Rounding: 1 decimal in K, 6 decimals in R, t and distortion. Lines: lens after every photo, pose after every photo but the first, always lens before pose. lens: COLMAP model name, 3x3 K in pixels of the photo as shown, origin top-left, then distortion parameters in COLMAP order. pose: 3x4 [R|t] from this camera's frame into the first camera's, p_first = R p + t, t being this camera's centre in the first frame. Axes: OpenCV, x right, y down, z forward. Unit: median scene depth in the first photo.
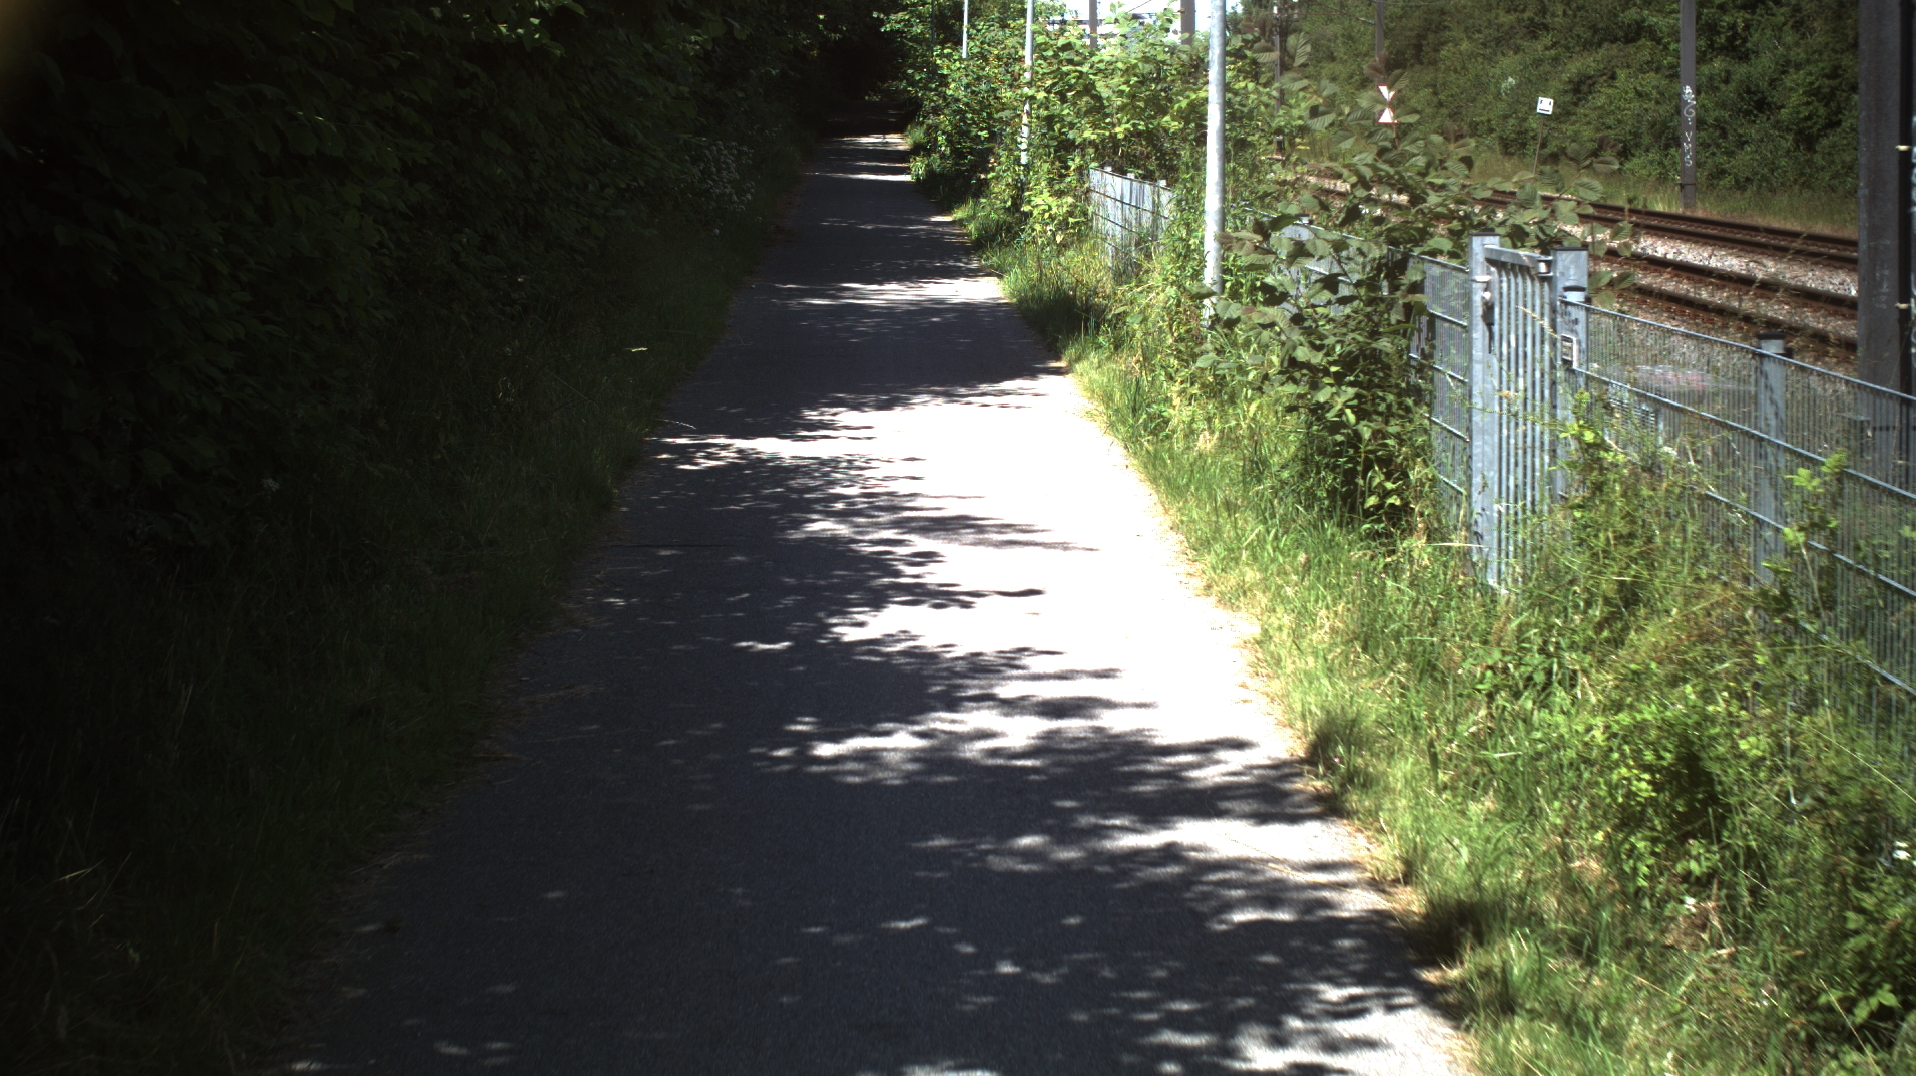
lens RADIAL K [[3463.1, 0, 958.0], [0, 3463.1, 538.0], [0, 0, 1]] dist [-0.274052, 0.074250]
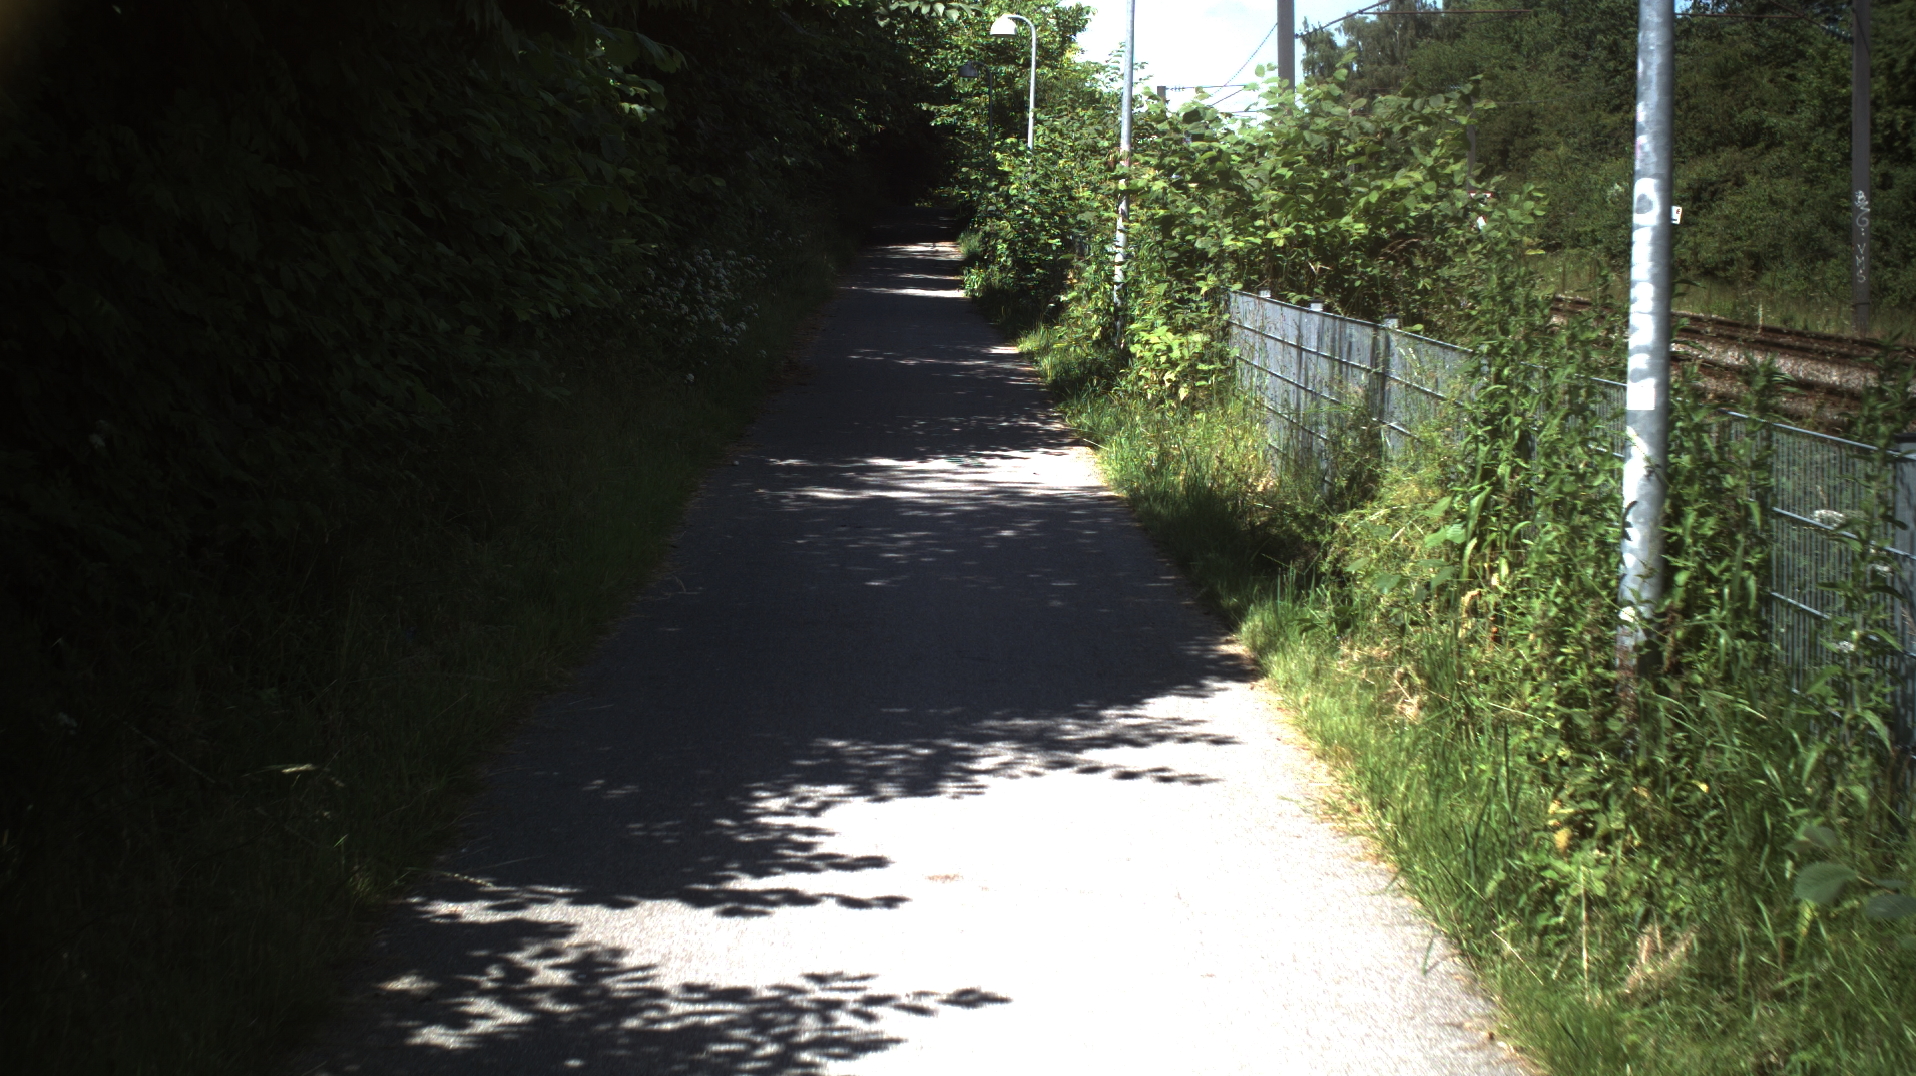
lens RADIAL K [[3463.1, 0, 958.0], [0, 3463.1, 538.0], [0, 0, 1]] dist [-0.274052, 0.074250]
pose [[0.999879, 0.005919, -0.014387, -0.005077], [-0.006367, 0.999490, -0.031296, -0.033444], [0.014194, 0.031384, 0.999407, 0.289148]]
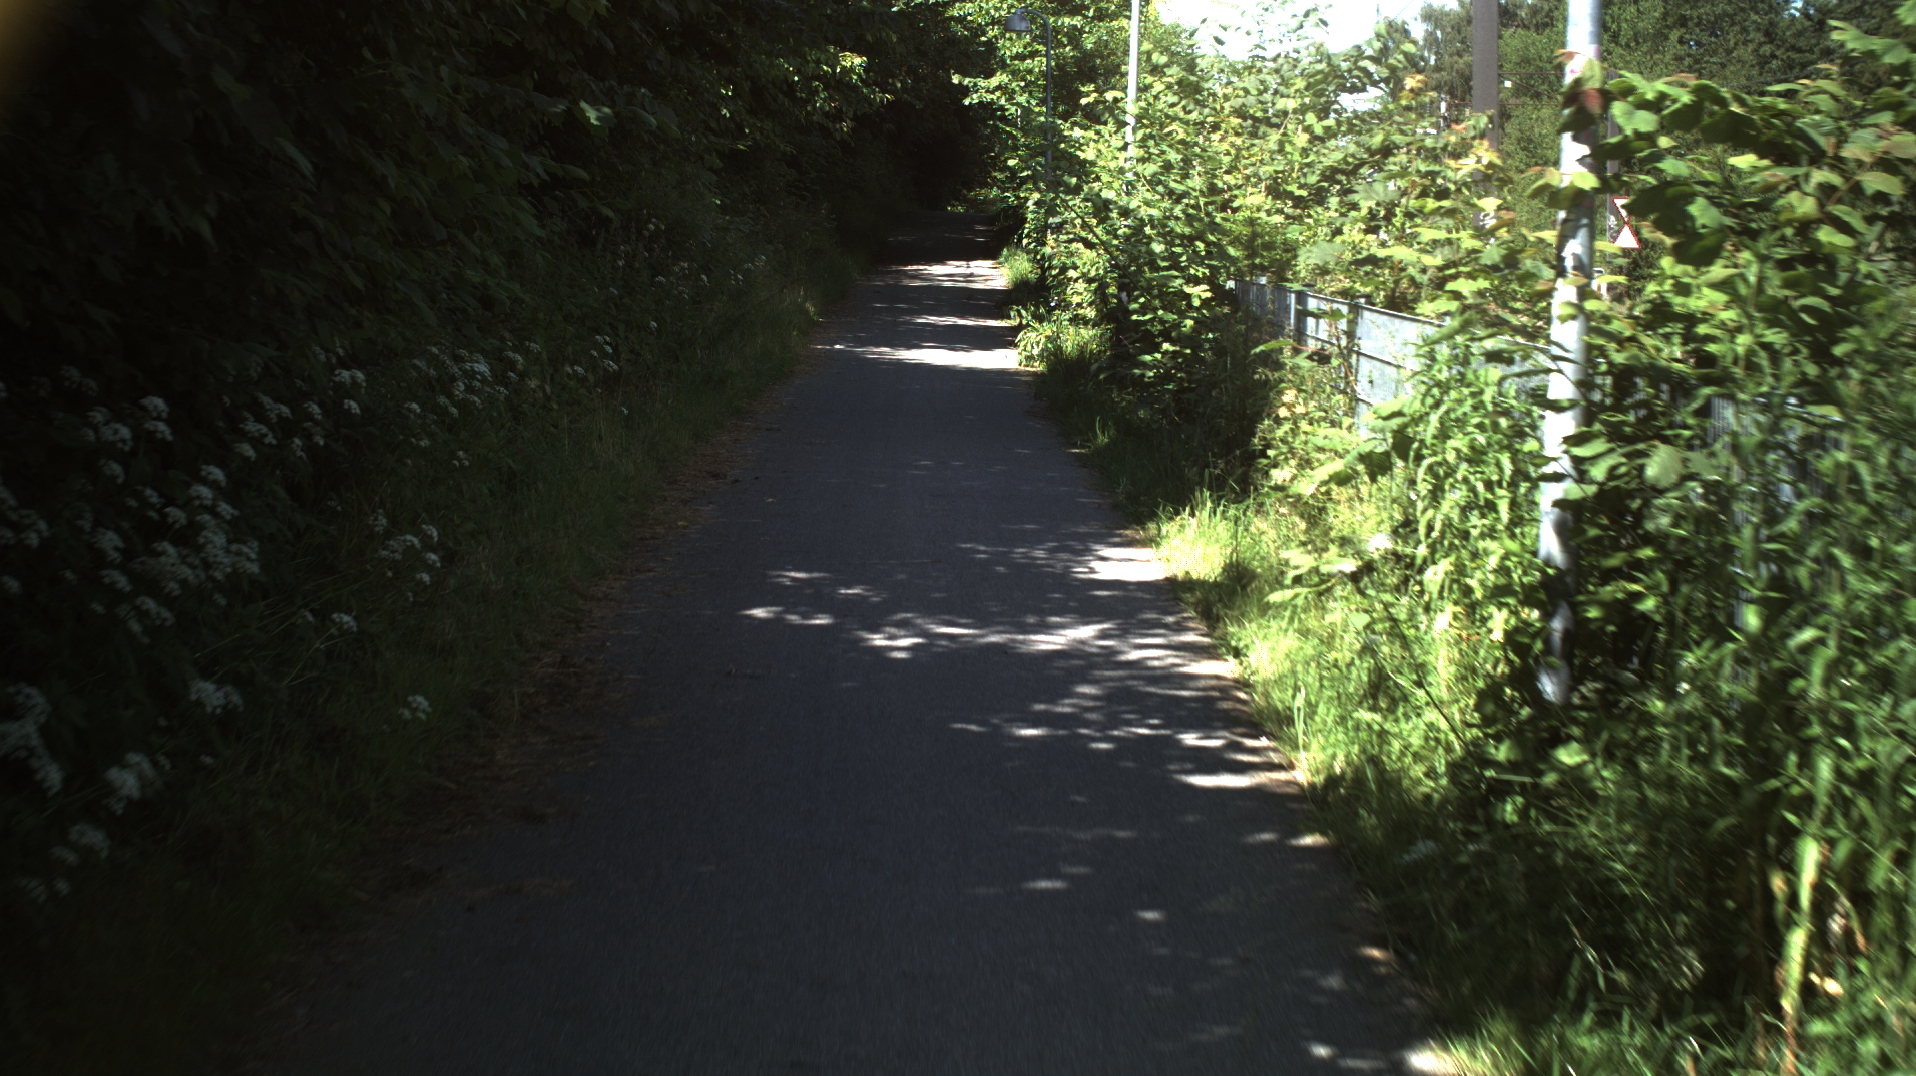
lens RADIAL K [[3463.1, 0, 958.0], [0, 3463.1, 538.0], [0, 0, 1]] dist [-0.274052, 0.074250]
pose [[0.999647, 0.011334, -0.024038, -0.017295], [-0.012096, 0.999421, -0.031804, -0.109980], [0.023664, 0.032083, 0.999205, 0.869131]]
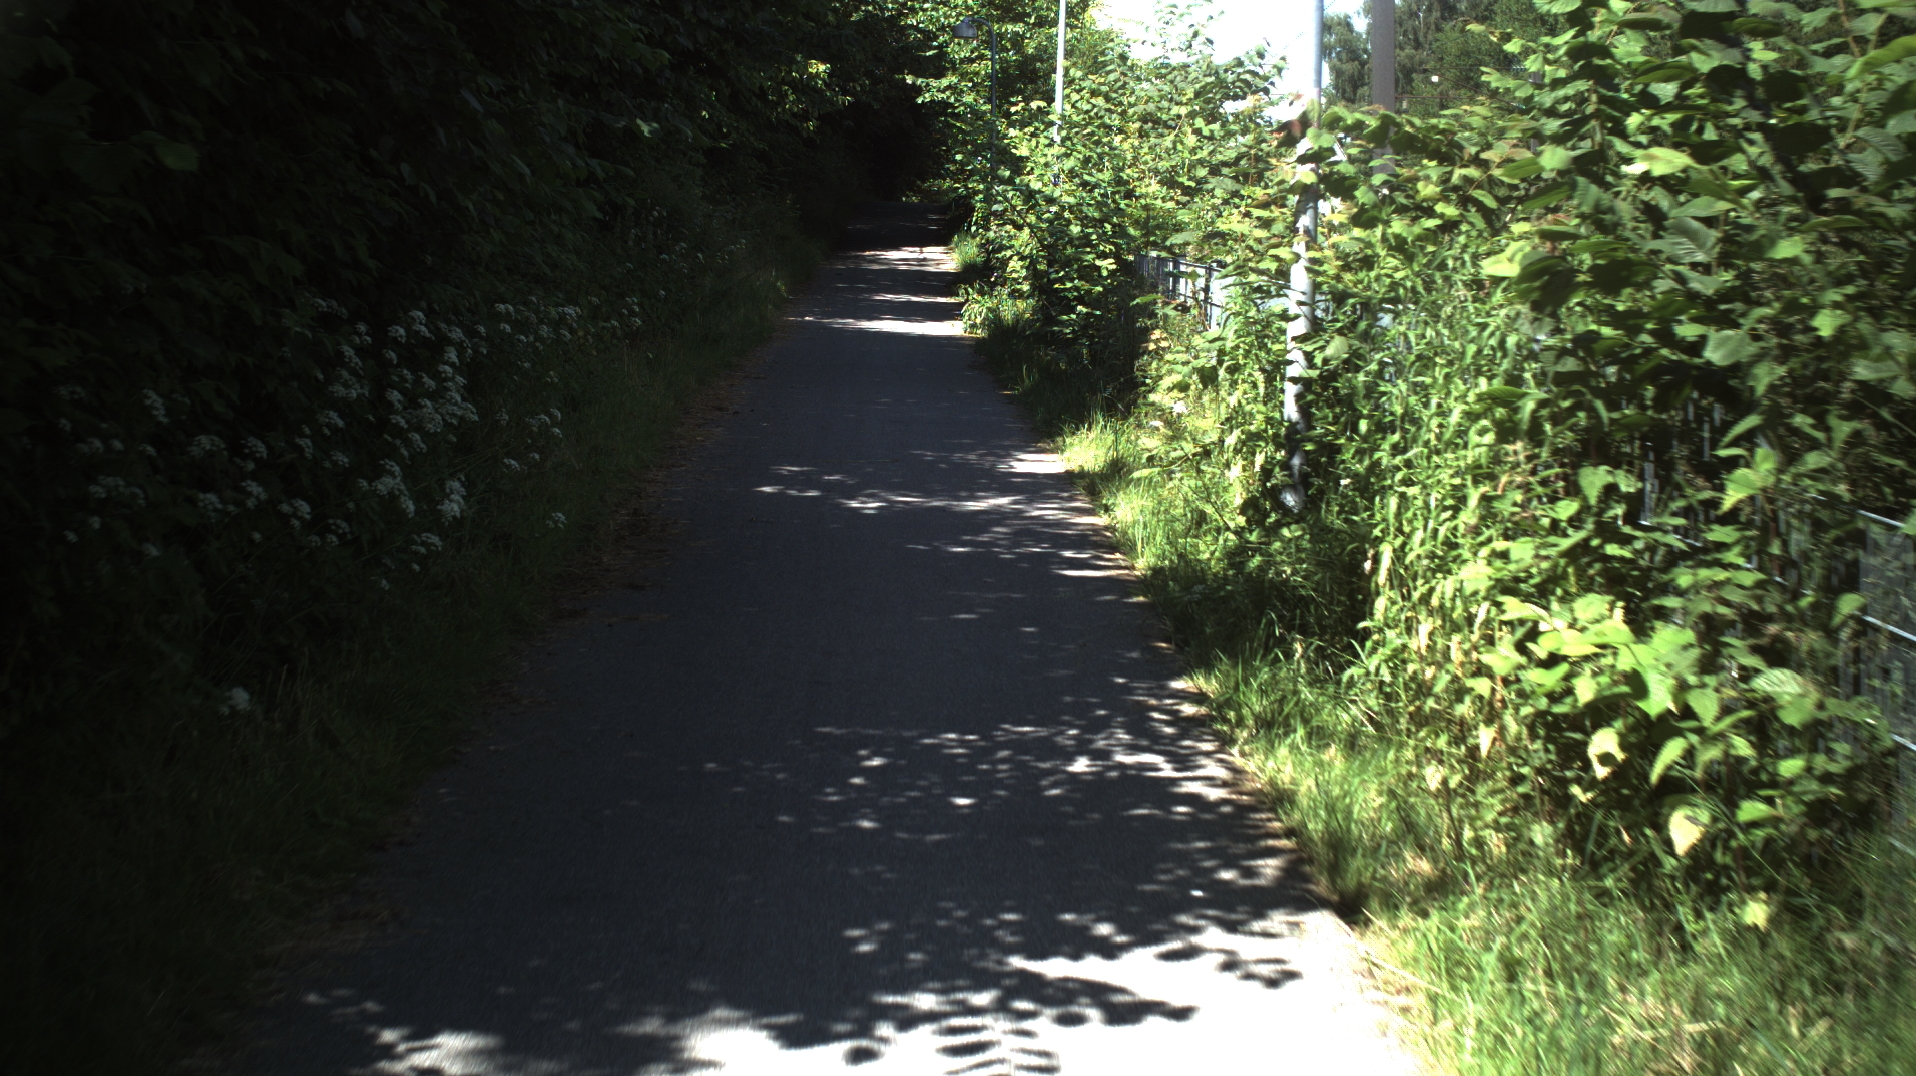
lens RADIAL K [[3463.1, 0, 958.0], [0, 3463.1, 538.0], [0, 0, 1]] dist [-0.274052, 0.074250]
pose [[0.999909, 0.007220, -0.011374, -0.013131], [-0.007551, 0.999542, -0.029297, -0.091010], [0.011158, 0.029380, 0.999506, 0.724262]]
